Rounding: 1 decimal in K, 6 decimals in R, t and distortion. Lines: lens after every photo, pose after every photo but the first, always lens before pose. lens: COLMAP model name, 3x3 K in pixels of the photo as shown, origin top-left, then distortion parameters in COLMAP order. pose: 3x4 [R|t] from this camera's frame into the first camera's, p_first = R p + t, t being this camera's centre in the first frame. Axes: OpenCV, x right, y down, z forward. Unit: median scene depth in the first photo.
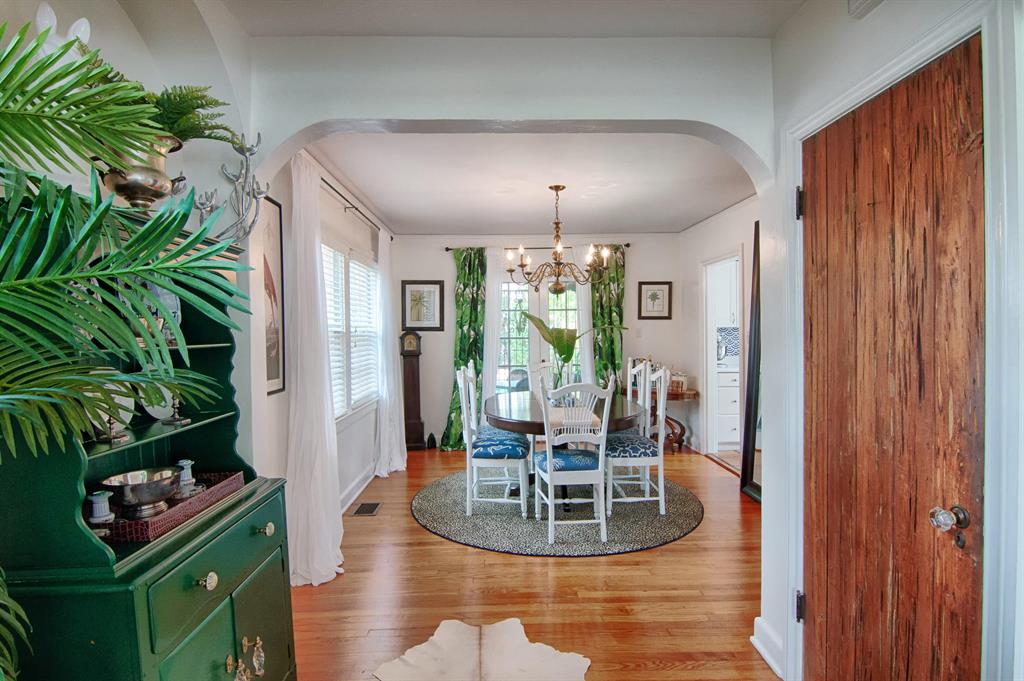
lens RADIAL K [[523.3, 0, 514.5], [0, 523.3, 340.6], [0, 0, 1]] dist [-0.012388, -0.000785]
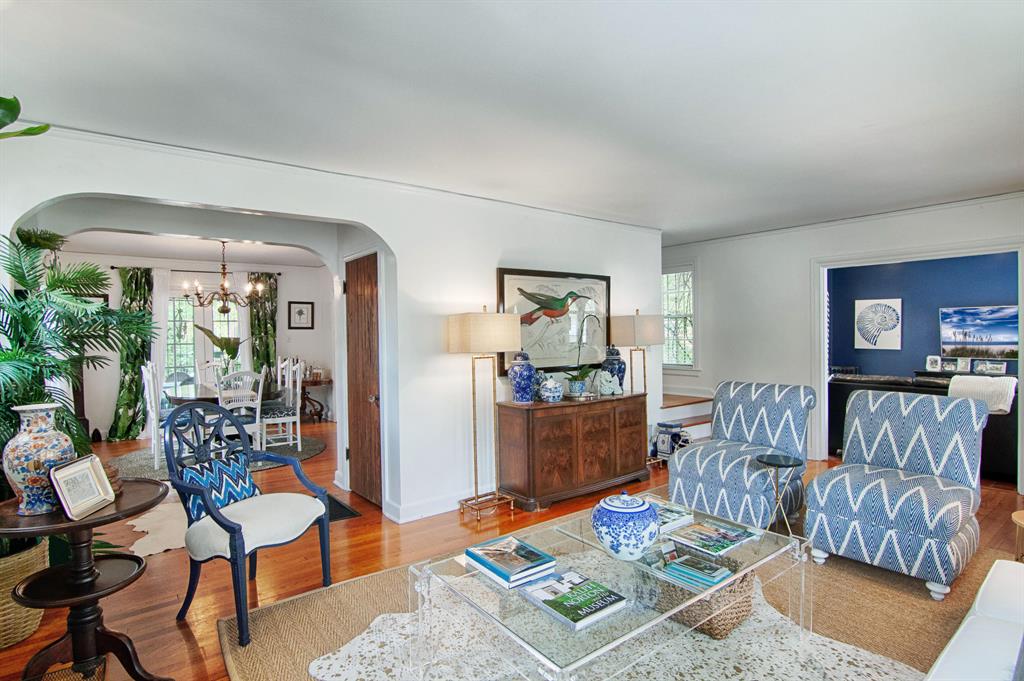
lens RADIAL K [[523.3, 0, 514.5], [0, 523.3, 340.6], [0, 0, 1]] dist [-0.012388, -0.000785]
pose [[0.816488, -0.006677, 0.577324, -0.075925], [0.010933, 0.999933, -0.003898, 0.000850], [-0.577259, 0.009495, 0.816506, -0.510474]]
